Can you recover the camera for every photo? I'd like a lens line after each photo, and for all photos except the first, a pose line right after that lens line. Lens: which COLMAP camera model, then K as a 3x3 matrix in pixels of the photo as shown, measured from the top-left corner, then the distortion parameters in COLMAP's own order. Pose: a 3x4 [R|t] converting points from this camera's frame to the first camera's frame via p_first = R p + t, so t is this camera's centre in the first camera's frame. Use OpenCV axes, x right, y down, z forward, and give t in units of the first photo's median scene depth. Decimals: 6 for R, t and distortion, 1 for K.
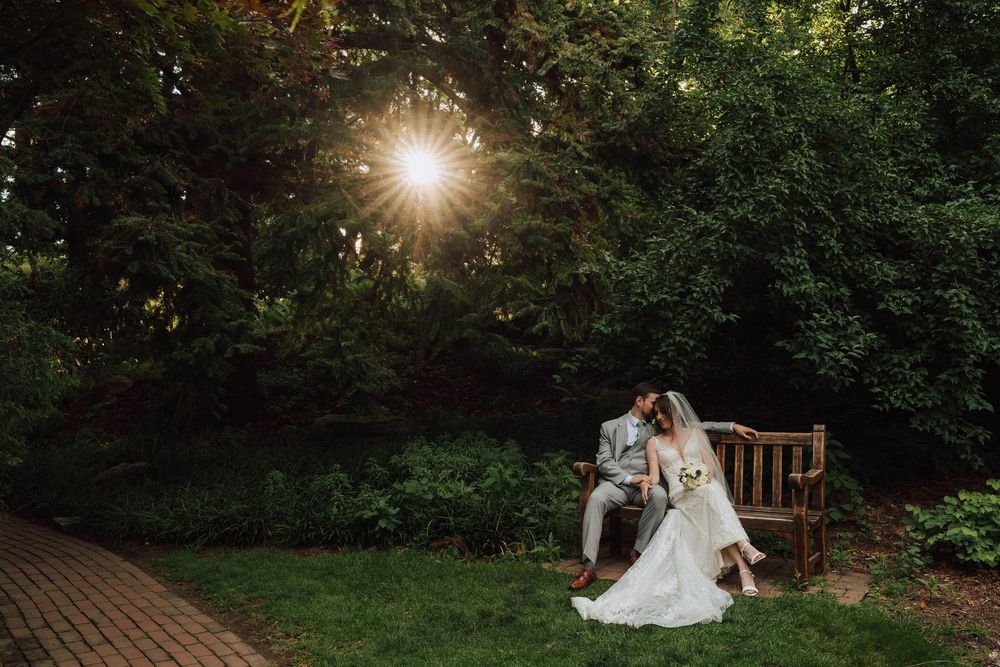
lens RADIAL K [[823.9, 0, 500.1], [0, 823.9, 335.1], [0, 0, 1]] dist [0.000395, 0.000065]
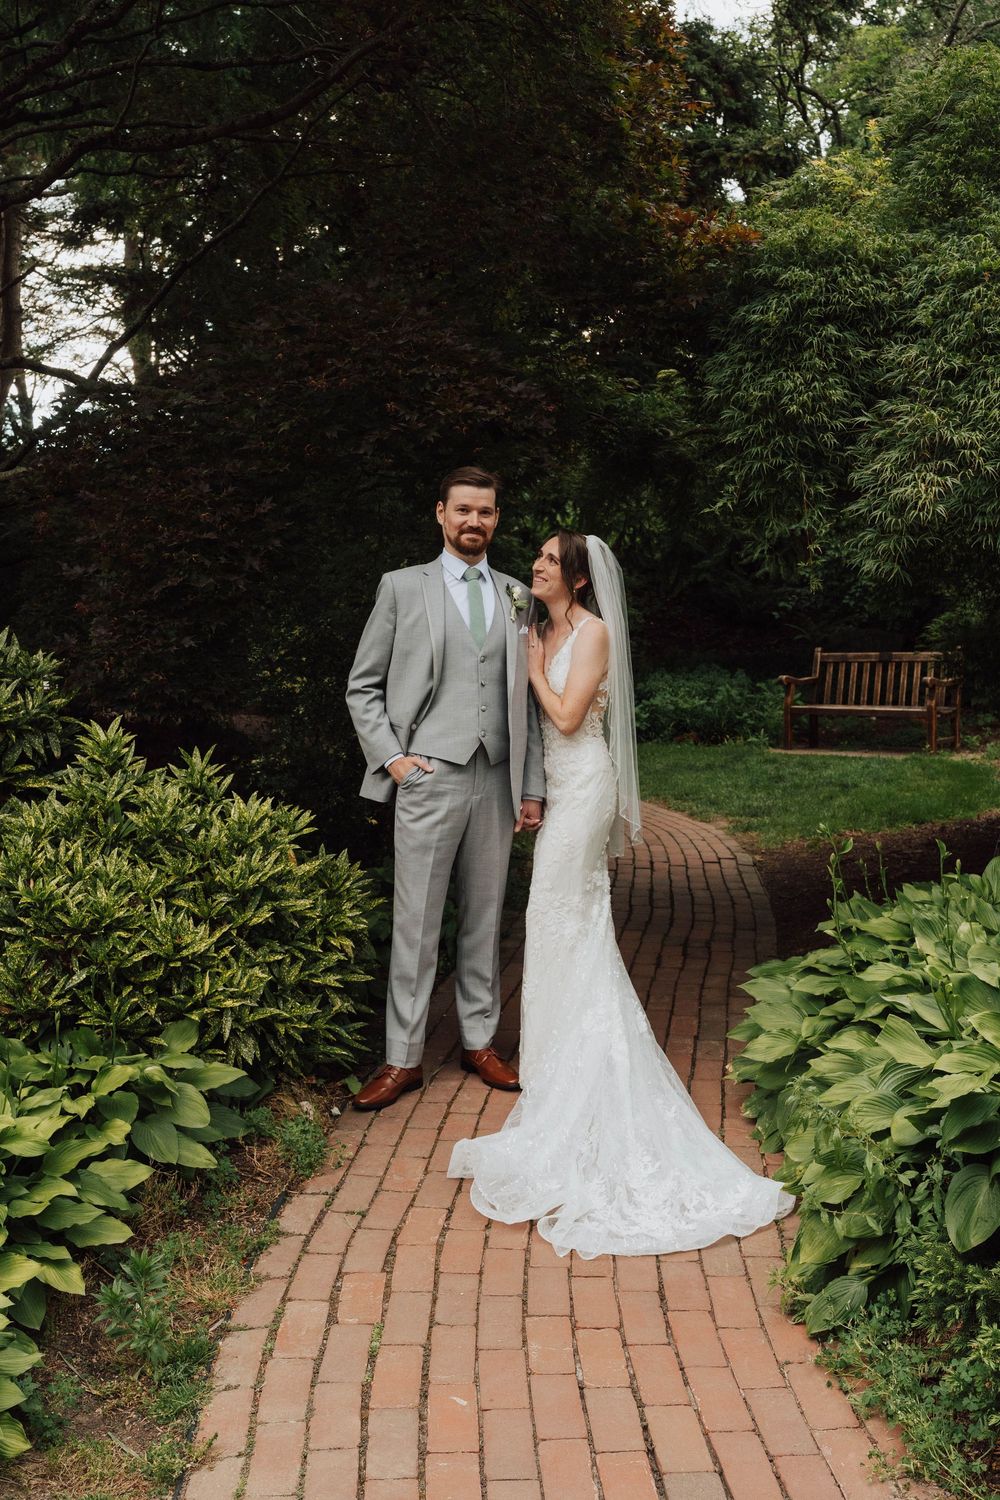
lens RADIAL K [[1269.6, 0, 500.5], [0, 1269.6, 750.4], [0, 0, 1]] dist [-0.006762, 0.000876]
pose [[0.978640, 0.008020, -0.205427, 0.061736], [0.022240, 0.989244, 0.144571, -0.032128], [0.204377, -0.146052, 0.967935, -0.994656]]
